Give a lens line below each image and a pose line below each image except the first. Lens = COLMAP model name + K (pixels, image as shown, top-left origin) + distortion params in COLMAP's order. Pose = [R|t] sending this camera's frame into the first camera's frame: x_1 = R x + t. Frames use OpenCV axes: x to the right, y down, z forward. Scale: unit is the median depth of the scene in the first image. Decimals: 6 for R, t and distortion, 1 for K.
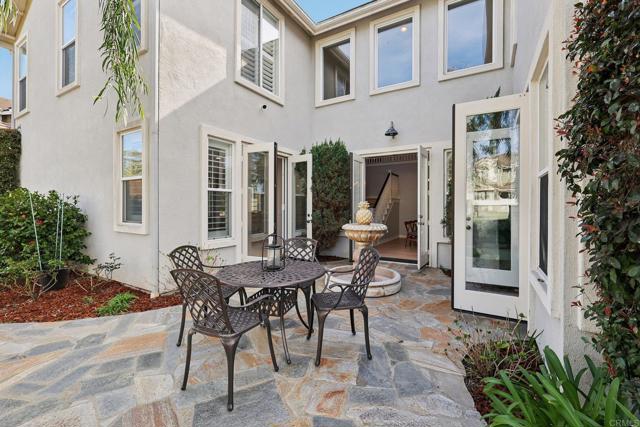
lens RADIAL K [[278.8, 0, 320.6], [0, 278.8, 207.0], [0, 0, 1]] dist [0.002429, 0.000199]
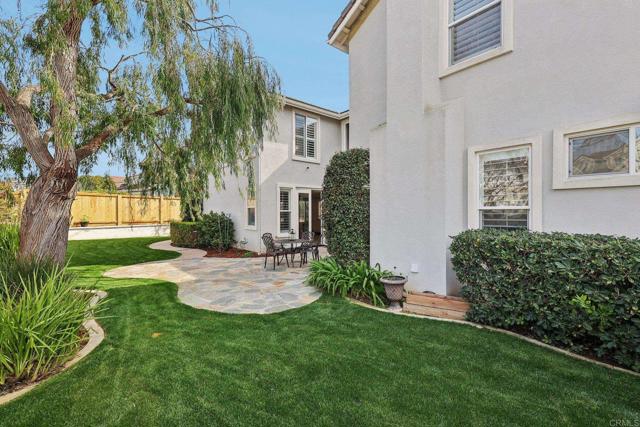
lens RADIAL K [[281.5, 0, 320.0], [0, 281.5, 213.5], [0, 0, 1]] dist [-0.001135, -0.000067]
pose [[0.942194, -0.007102, -0.334991, 0.628592], [0.008708, 0.999957, 0.003292, -0.044792], [0.334953, -0.006019, 0.942215, -0.980156]]
